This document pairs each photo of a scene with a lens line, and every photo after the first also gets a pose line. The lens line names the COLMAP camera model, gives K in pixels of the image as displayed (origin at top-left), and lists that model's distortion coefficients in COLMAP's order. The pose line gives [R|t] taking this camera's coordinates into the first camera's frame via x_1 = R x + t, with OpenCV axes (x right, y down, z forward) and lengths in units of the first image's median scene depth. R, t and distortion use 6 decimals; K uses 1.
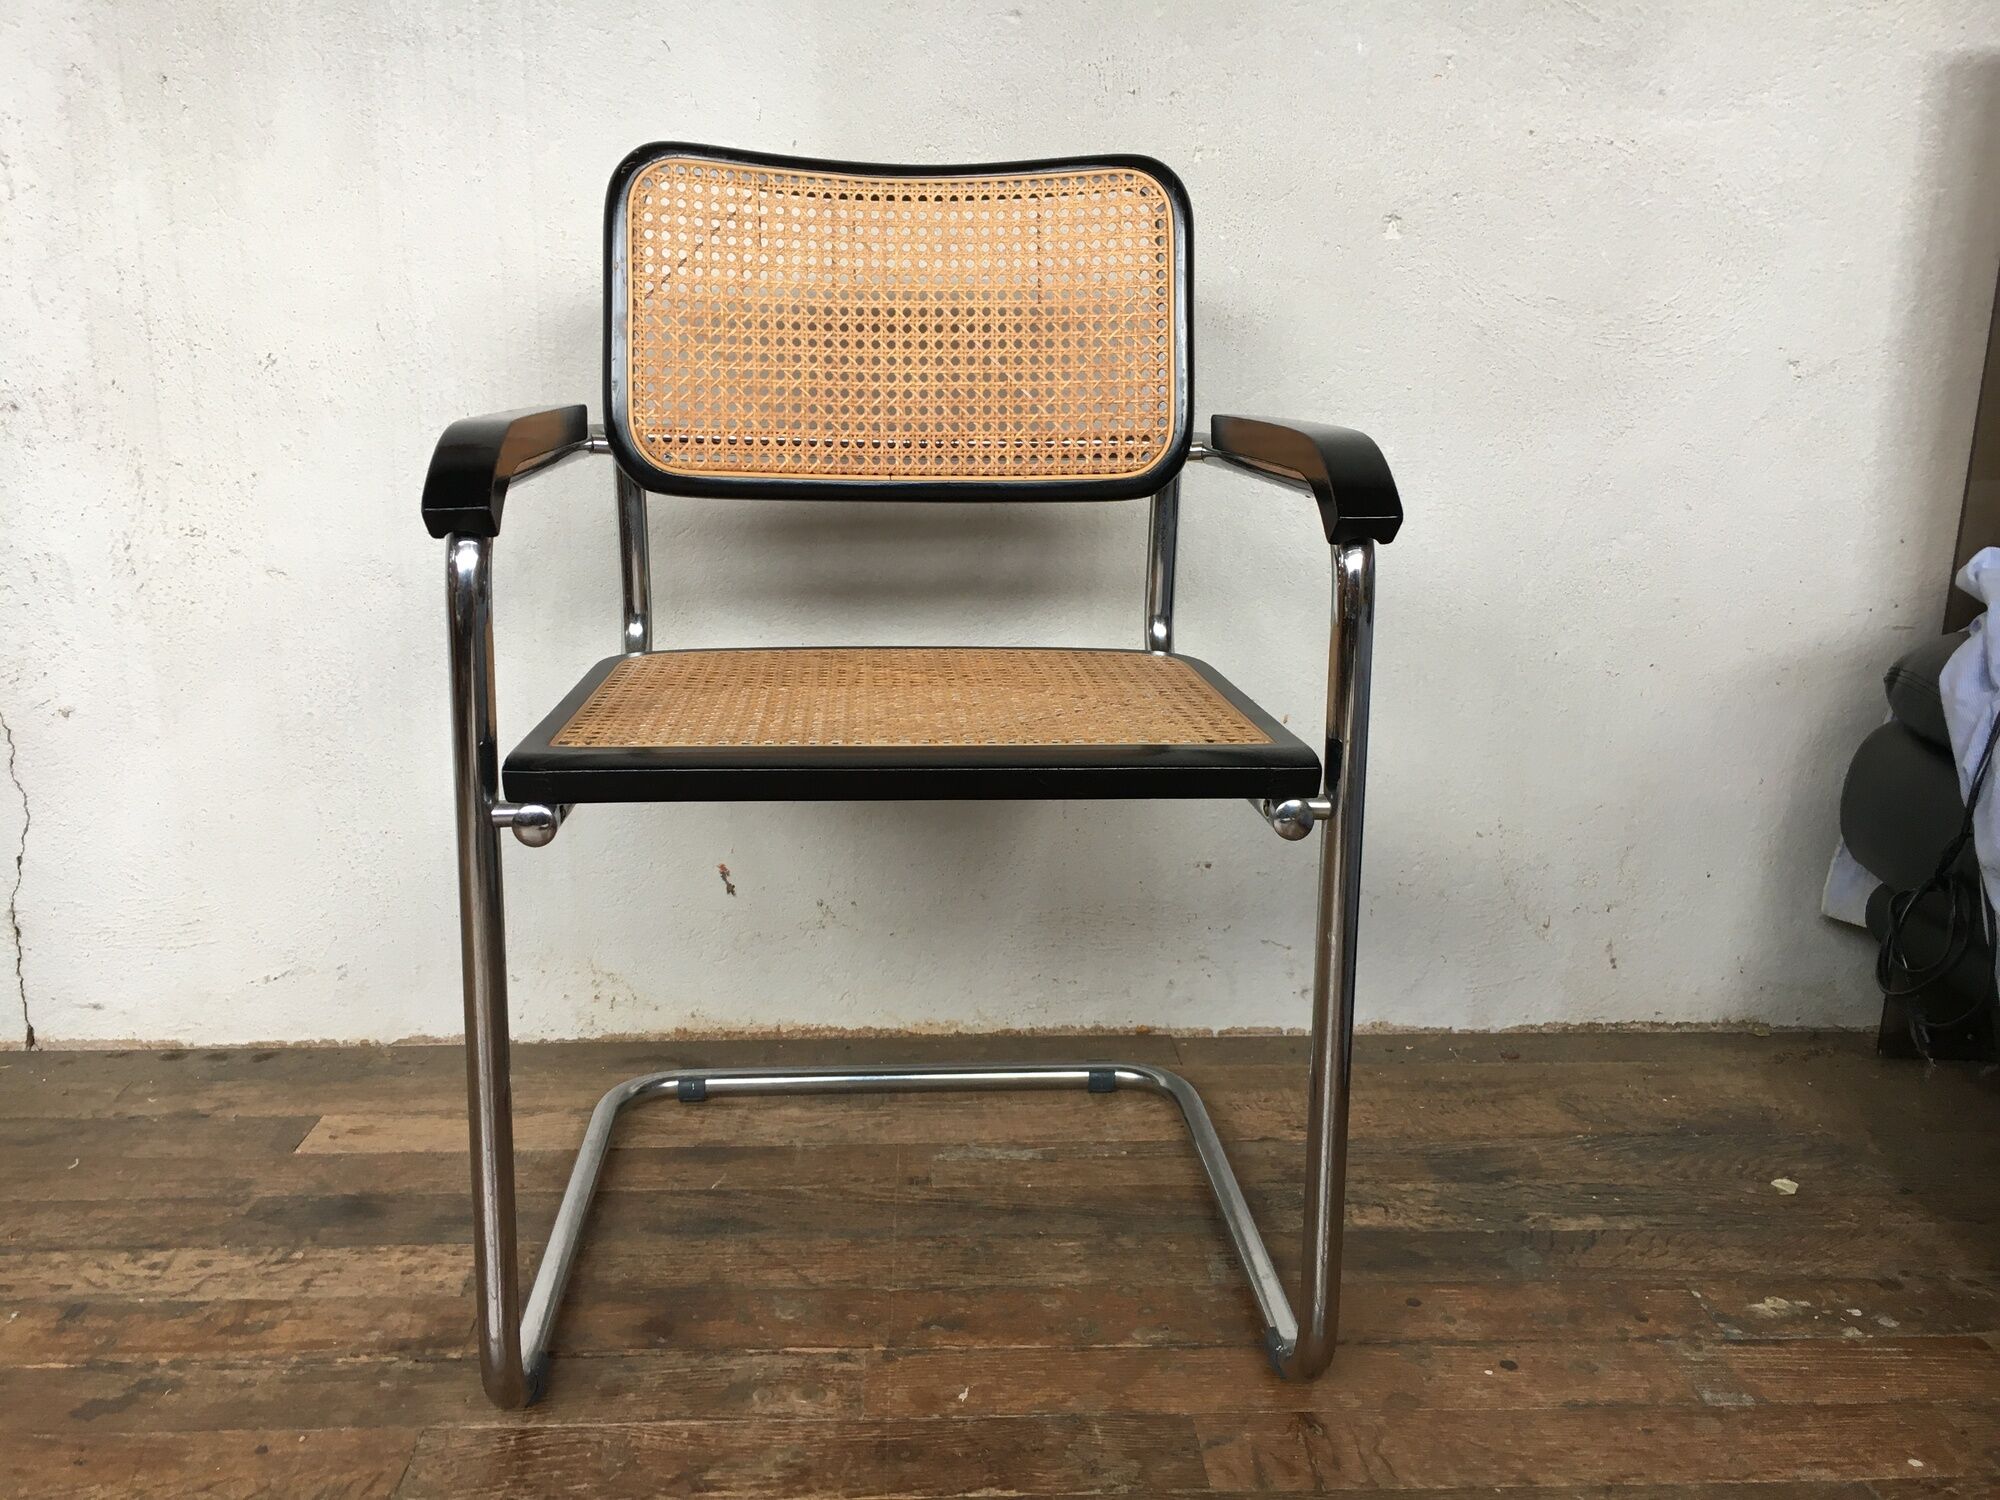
lens RADIAL K [[1711.5, 0, 998.3], [0, 1711.5, 745.6], [0, 0, 1]] dist [0.082258, -0.113879]
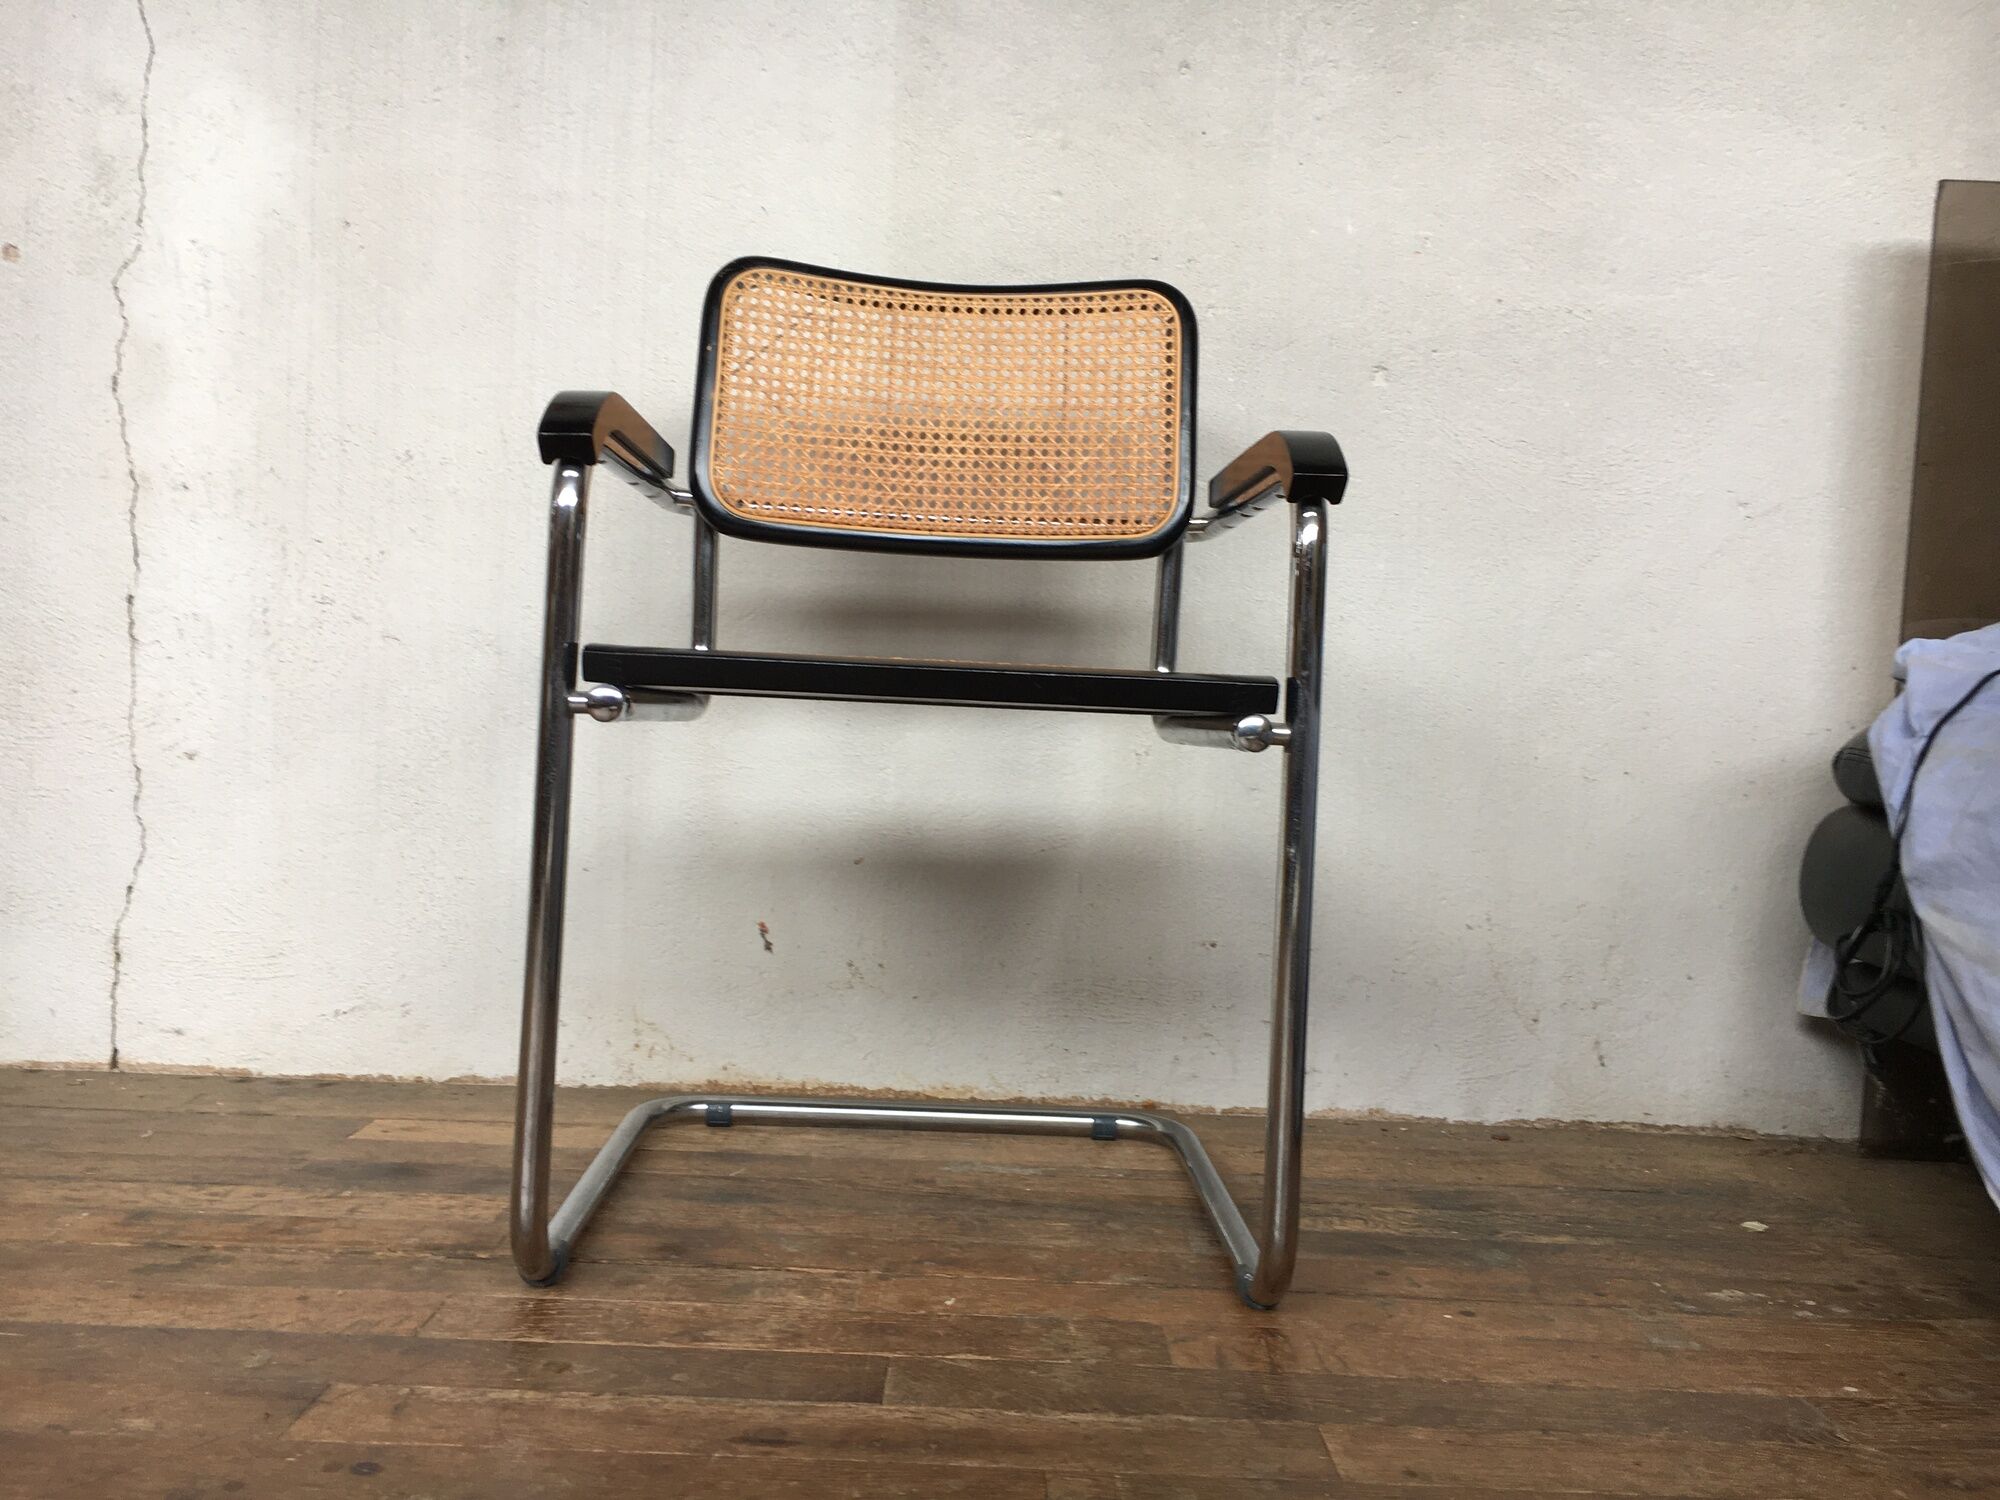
lens RADIAL K [[1711.5, 0, 997.9], [0, 1711.5, 742.1], [0, 0, 1]] dist [0.082258, -0.113879]
pose [[0.998551, 0.035811, -0.040158, 0.033735], [-0.043178, 0.978655, -0.200925, 0.210224], [0.032105, 0.202368, 0.978783, -0.097028]]
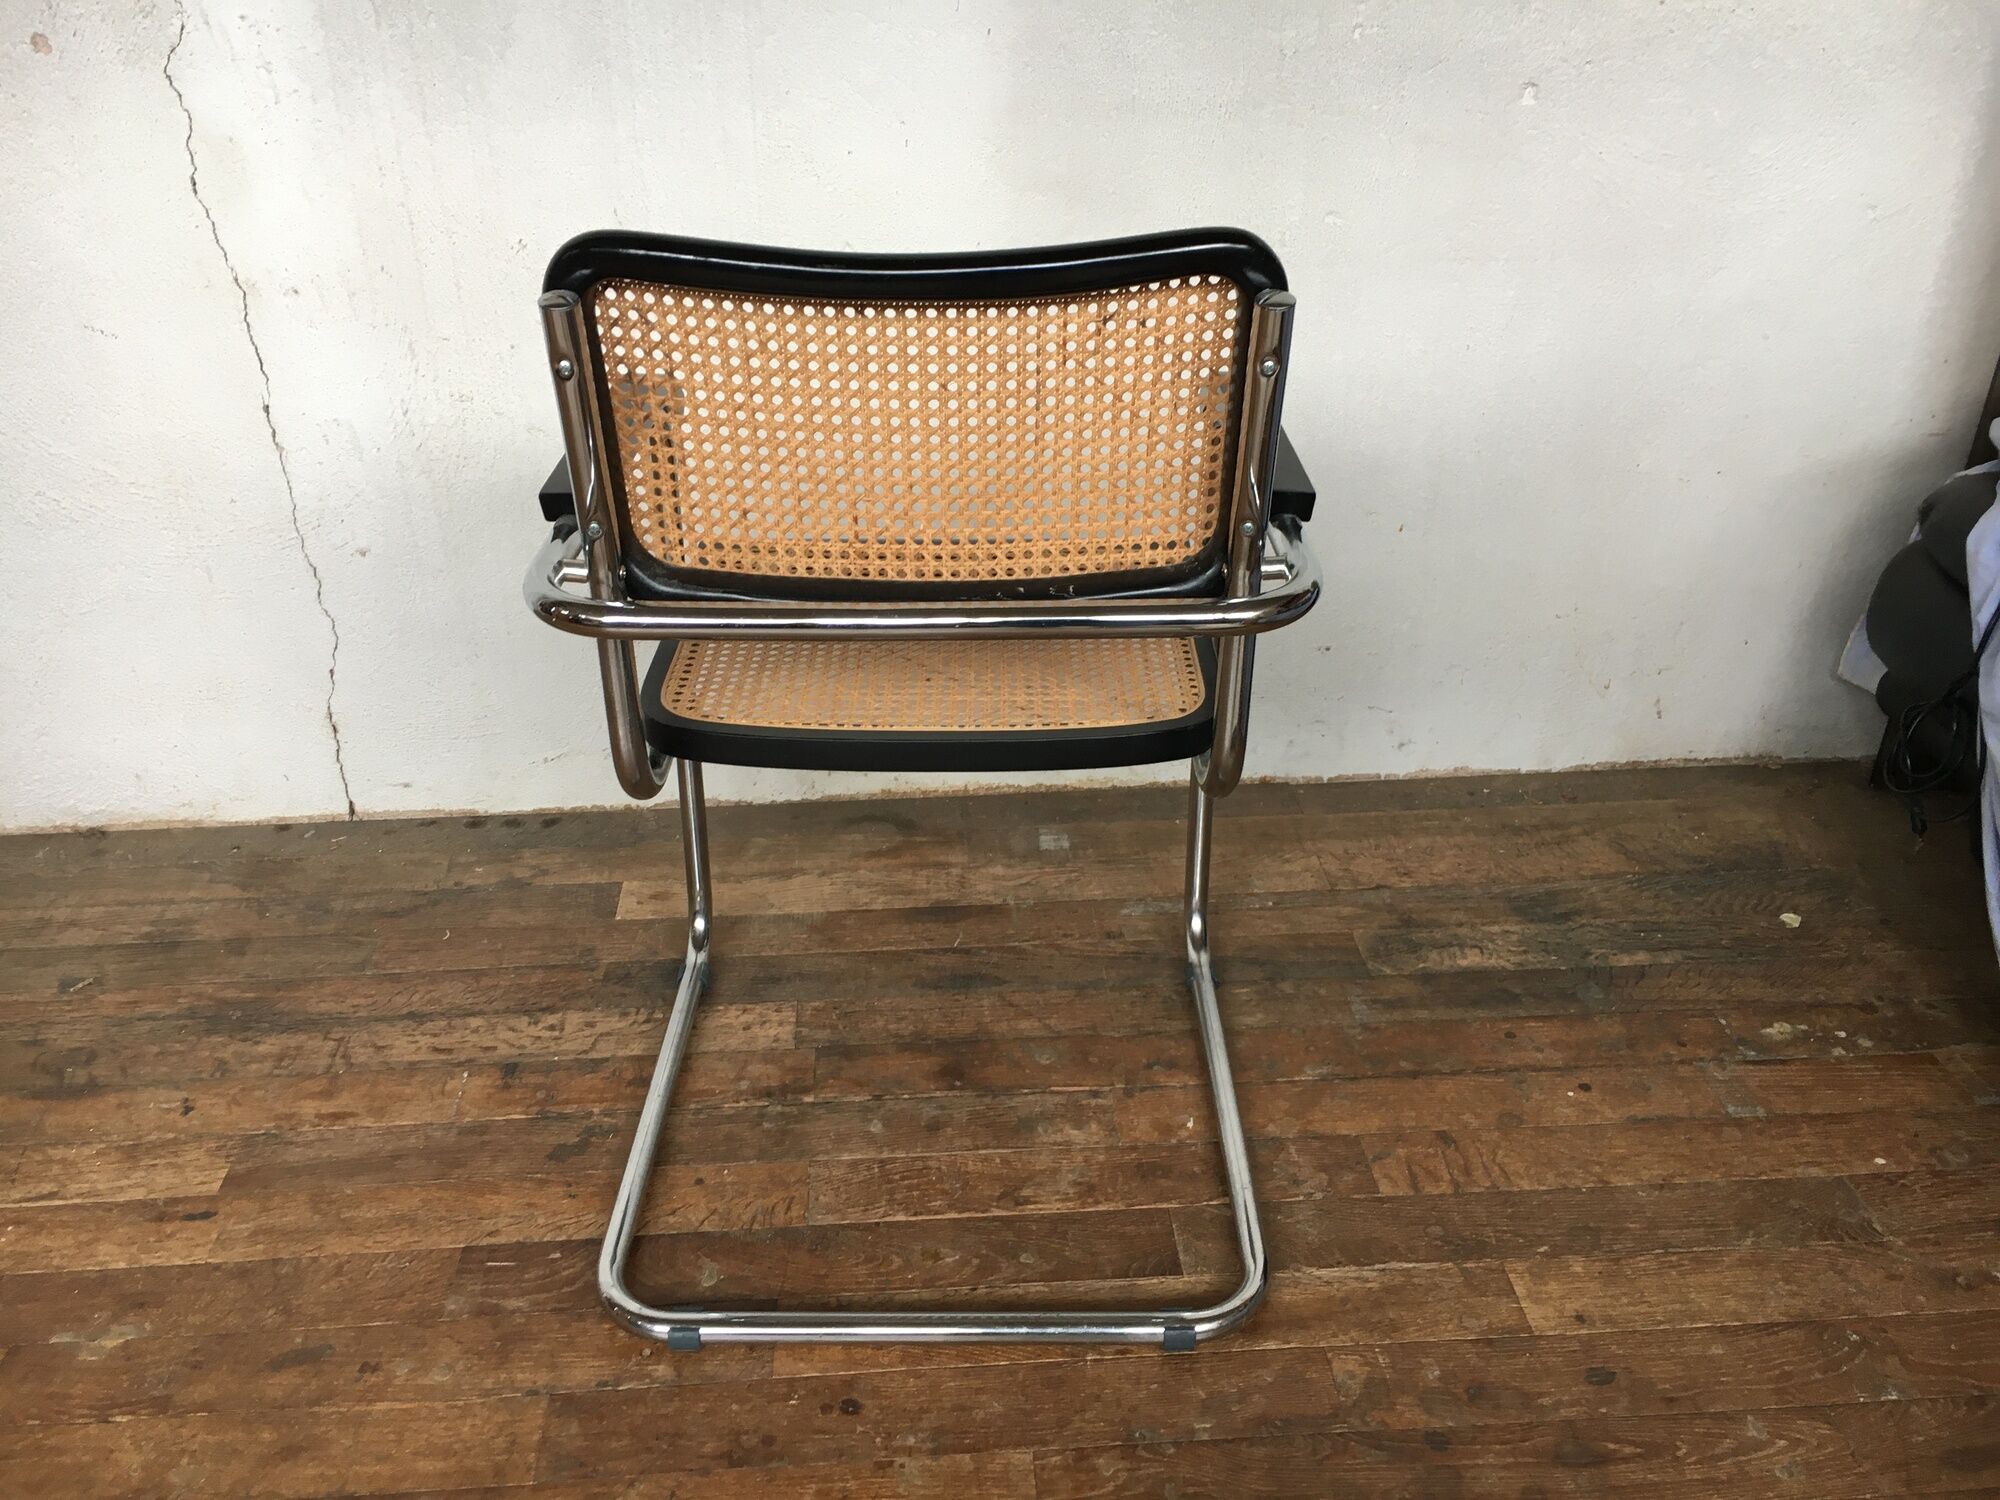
lens RADIAL K [[1711.5, 0, 999.2], [0, 1711.5, 742.4], [0, 0, 1]] dist [0.082258, -0.113879]
pose [[0.999578, -0.023642, 0.016884, -0.157950], [0.018239, 0.963051, 0.268701, -0.240079], [-0.022613, -0.268279, 0.963076, -0.194271]]
